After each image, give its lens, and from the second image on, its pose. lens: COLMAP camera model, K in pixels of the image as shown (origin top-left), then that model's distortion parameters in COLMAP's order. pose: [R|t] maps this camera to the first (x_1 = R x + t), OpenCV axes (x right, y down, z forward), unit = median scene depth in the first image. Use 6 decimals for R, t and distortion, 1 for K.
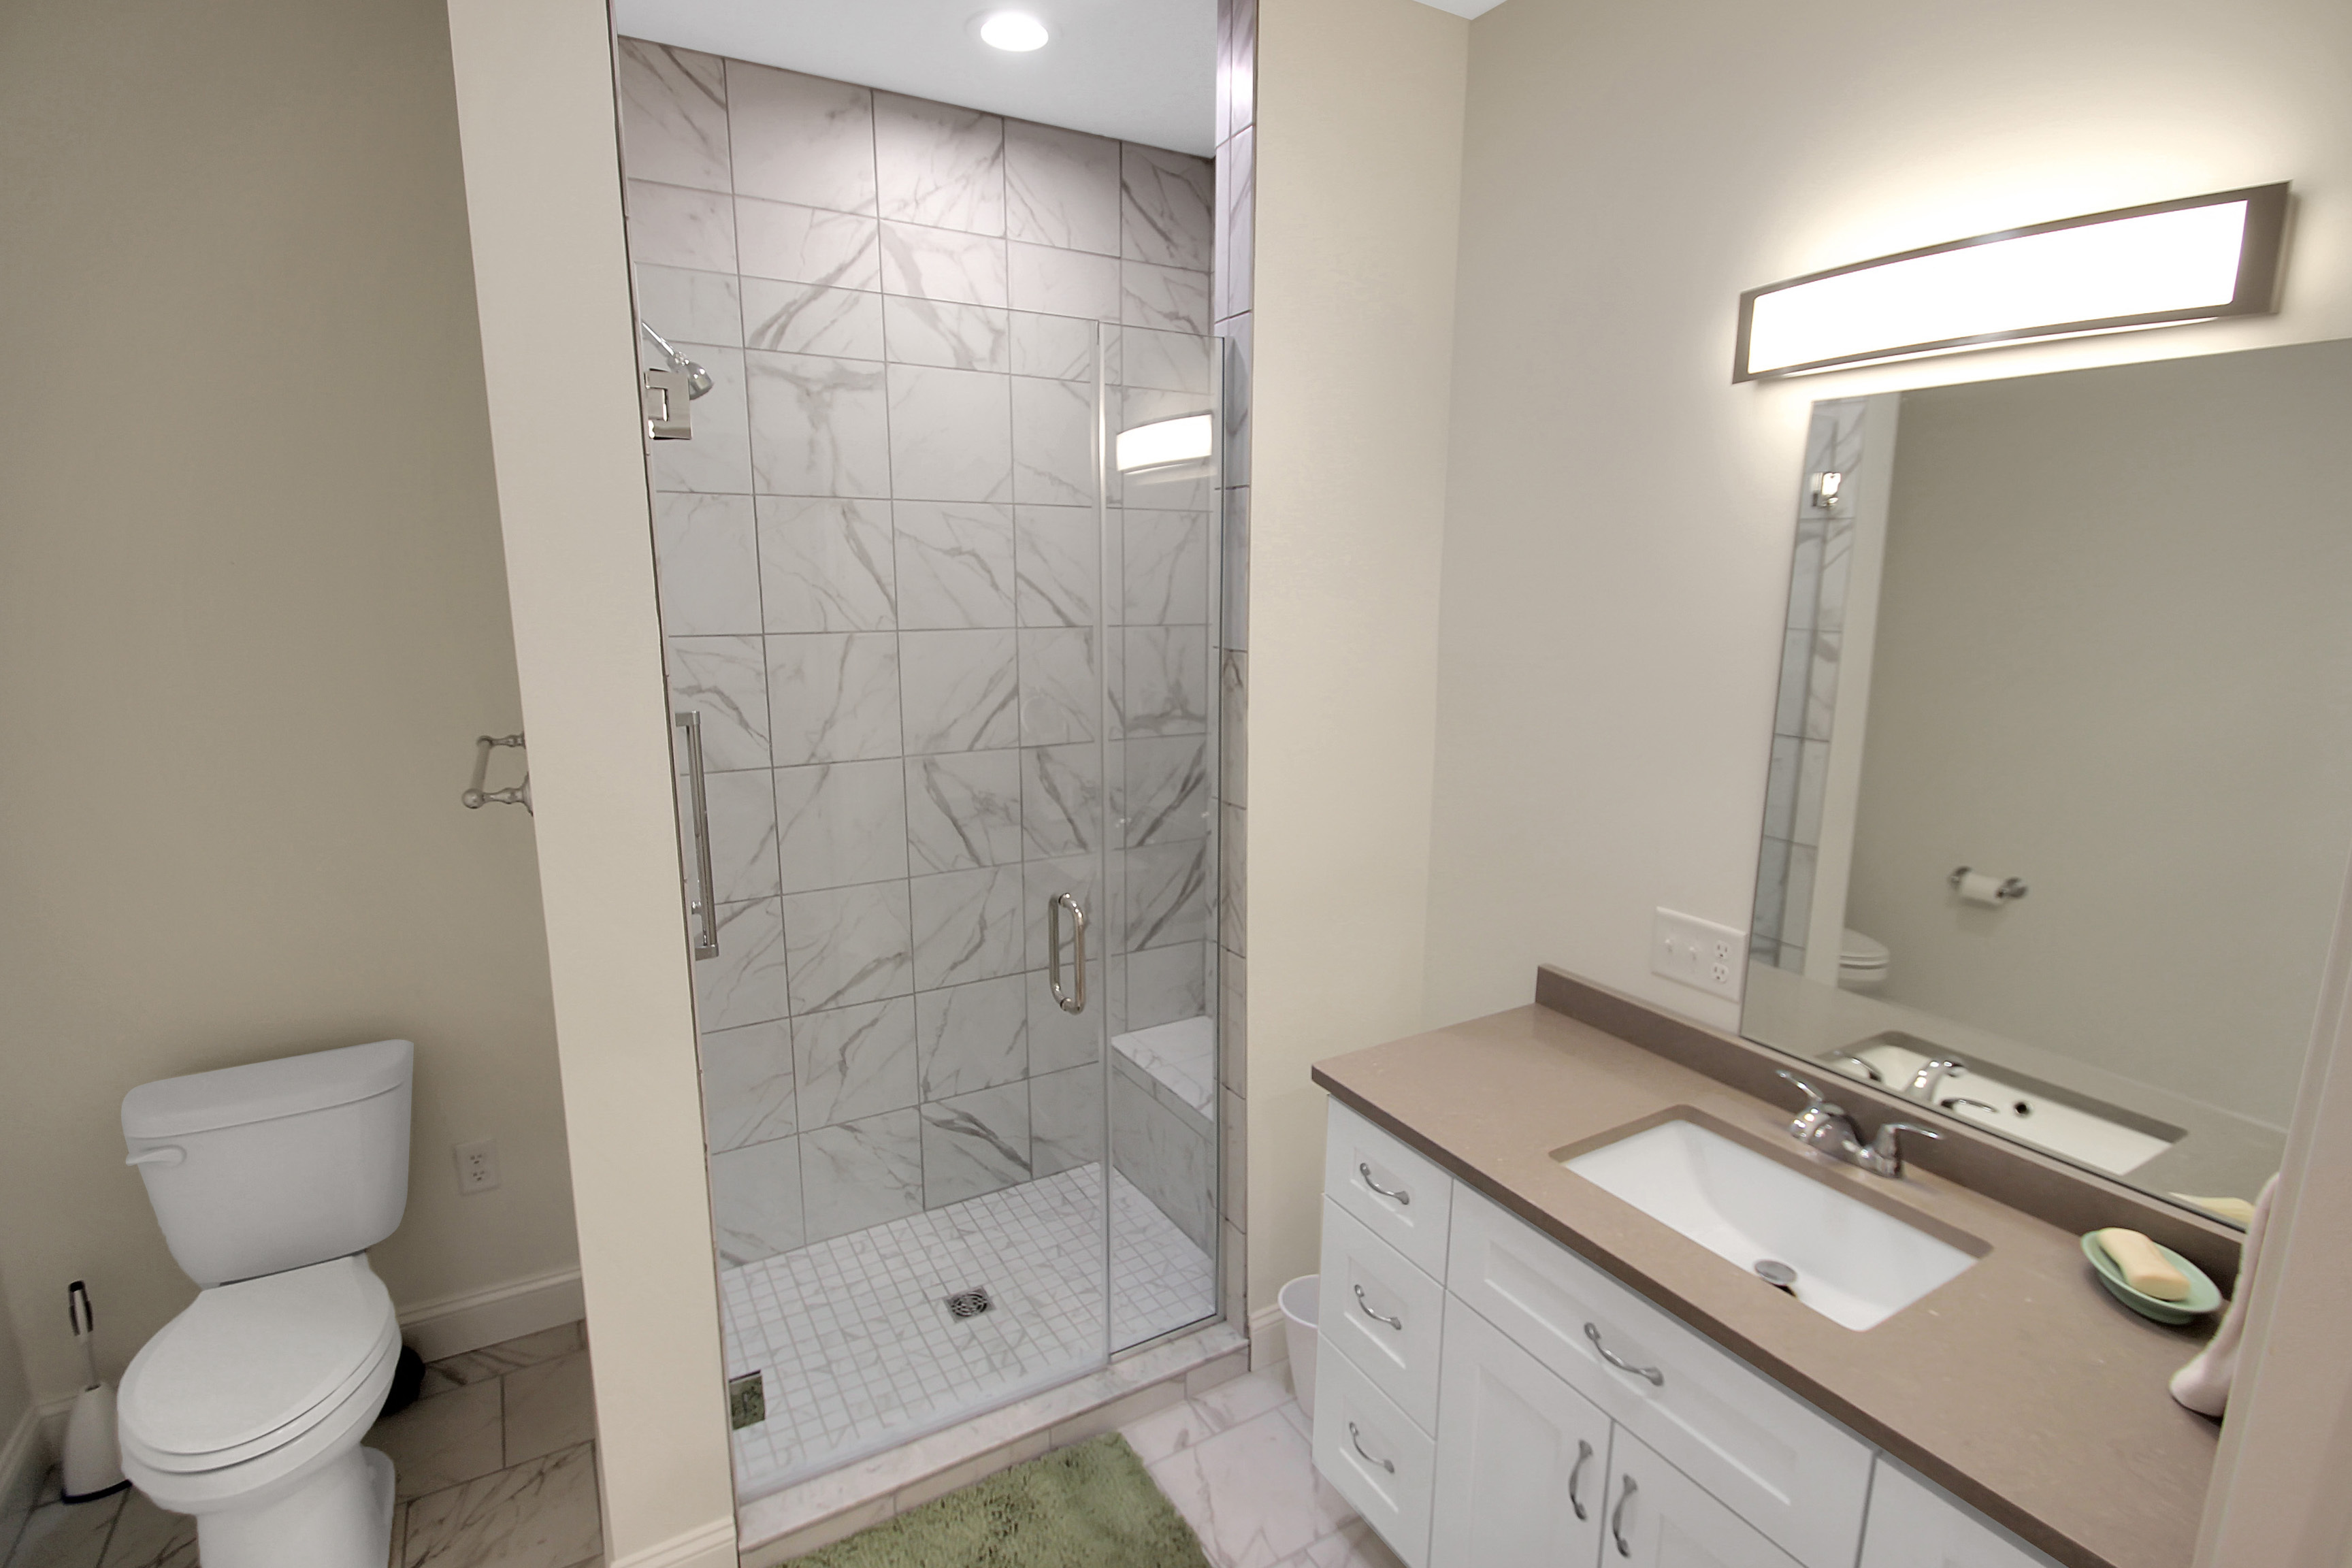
lens RADIAL K [[1134.1, 0, 1176.0], [0, 1134.1, 784.0], [0, 0, 1]] dist [0.004649, 0.001318]
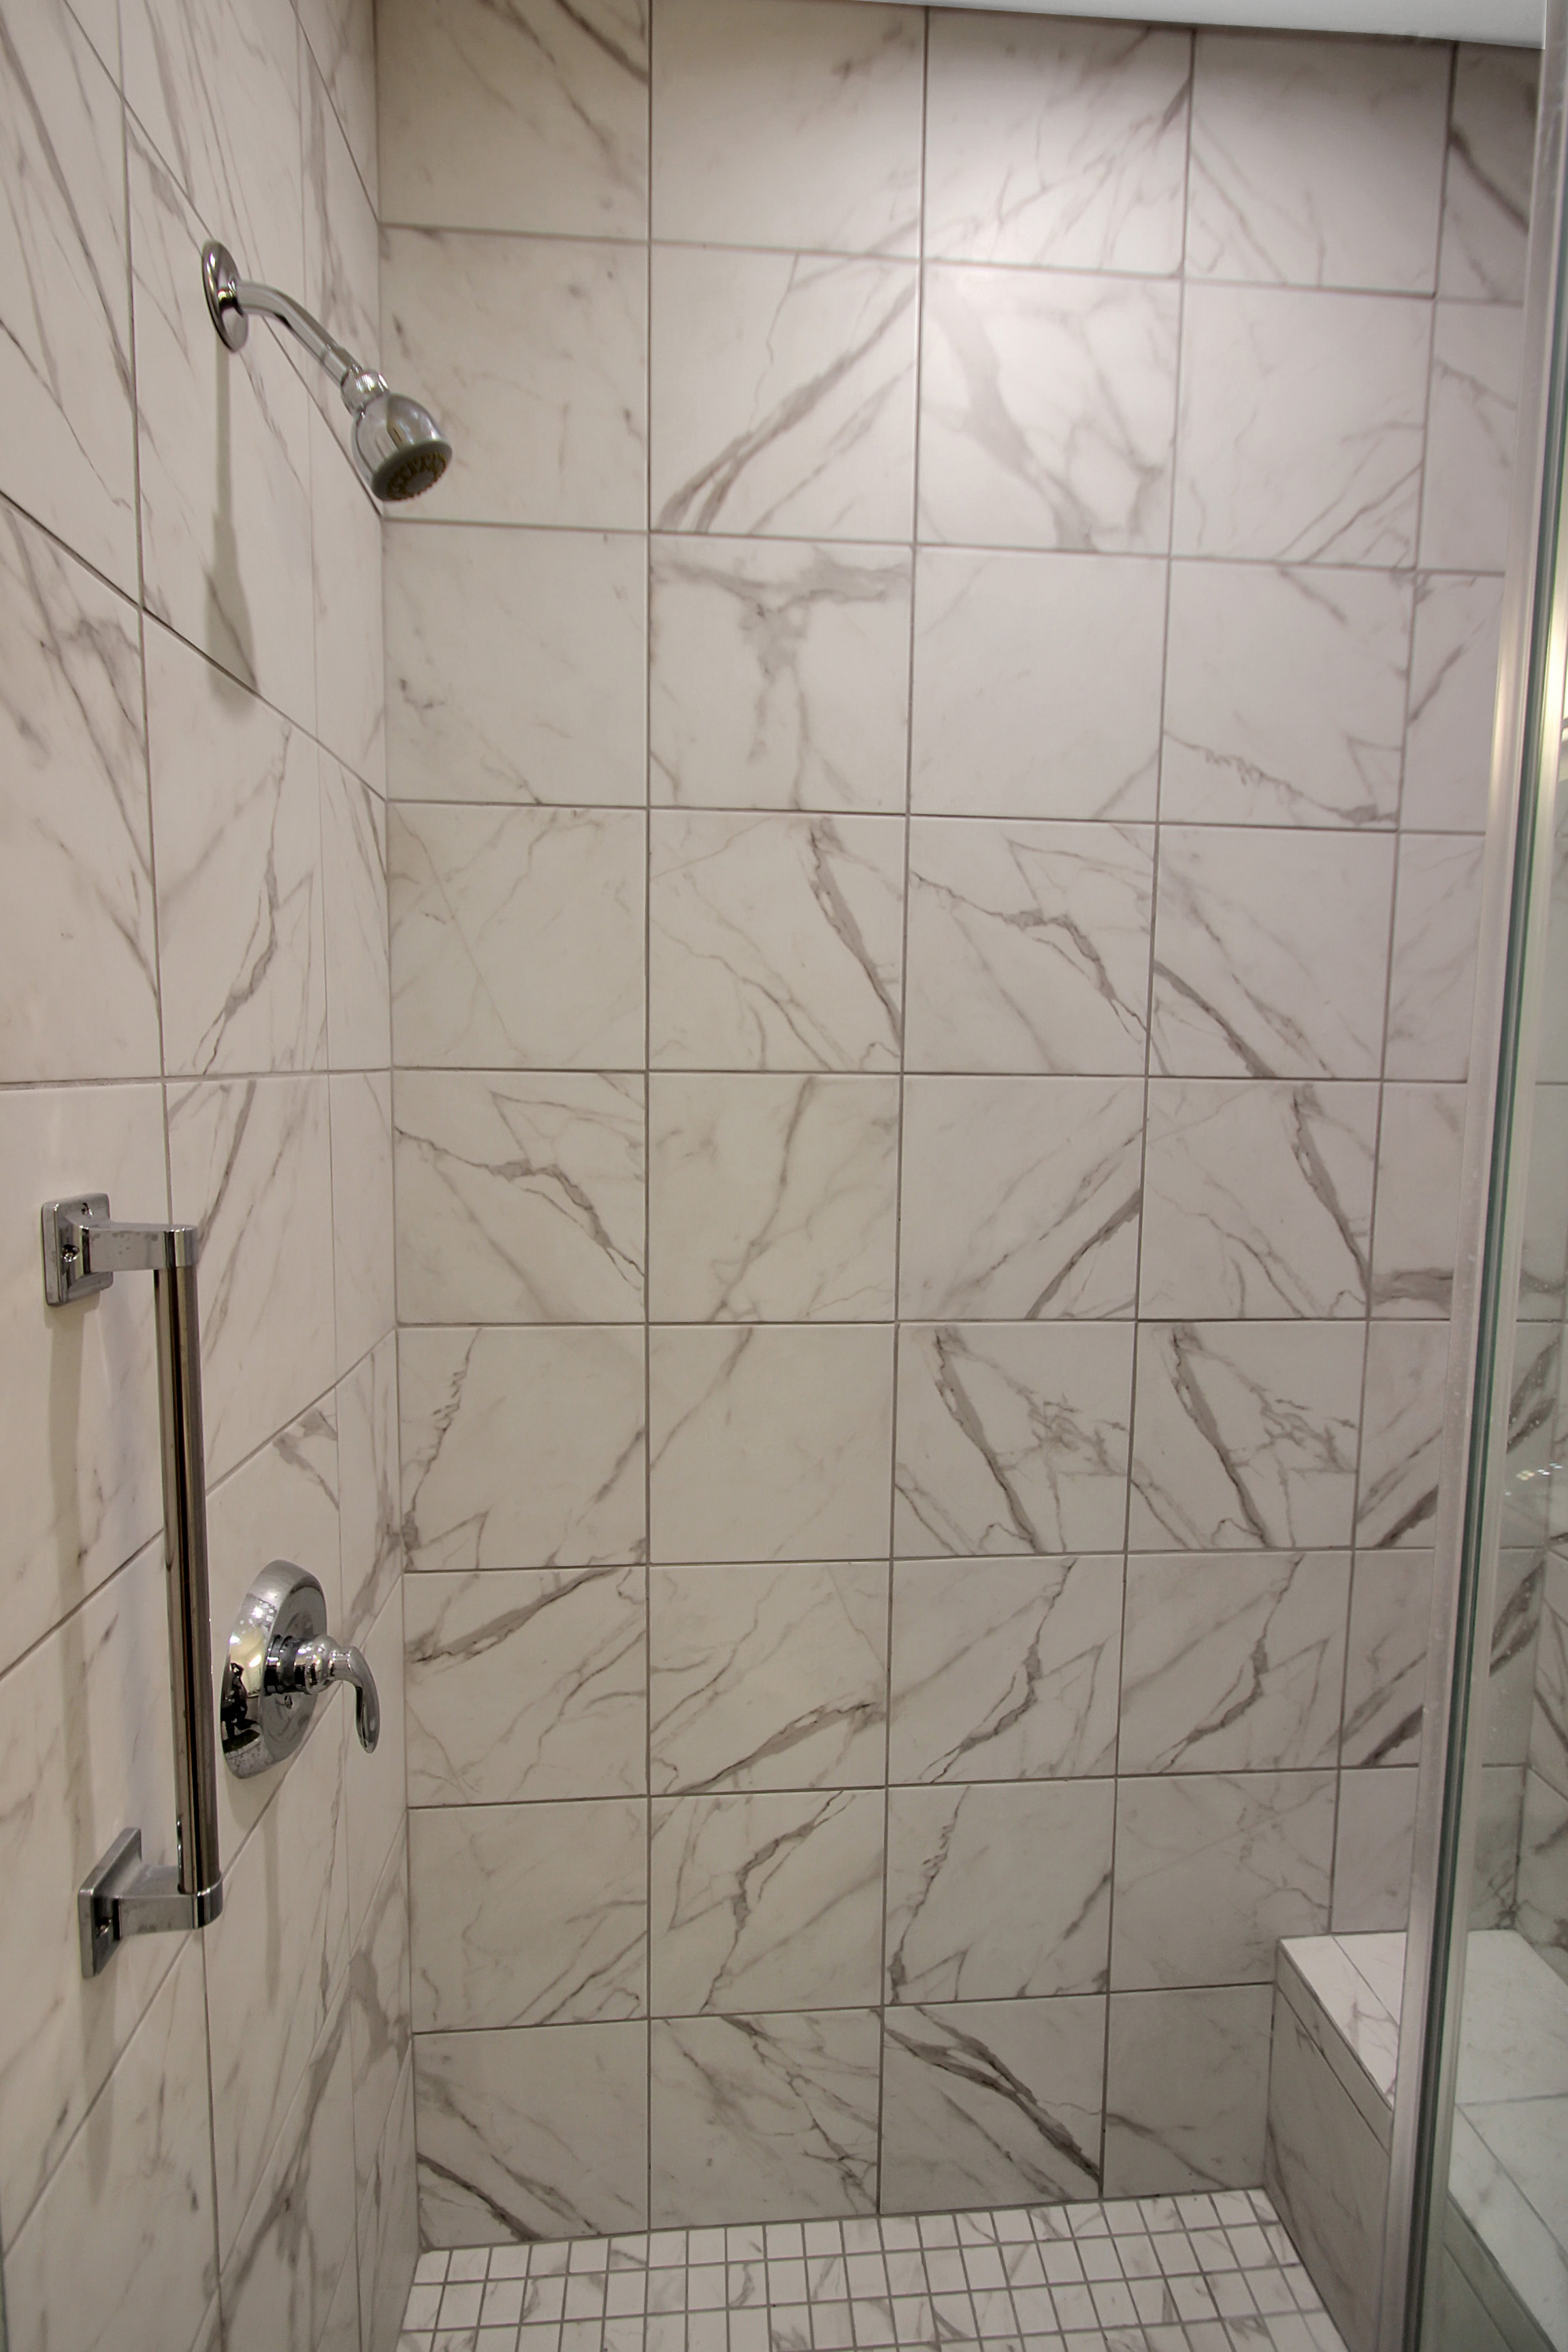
lens RADIAL K [[1134.1, 0, 784.0], [0, 1134.1, 1176.0], [0, 0, 1]] dist [0.004649, 0.001318]
pose [[0.903131, 0.054512, -0.425891, -0.073806], [-0.089241, 0.994078, -0.062004, -0.052465], [0.419989, 0.094005, 0.902648, 0.517238]]
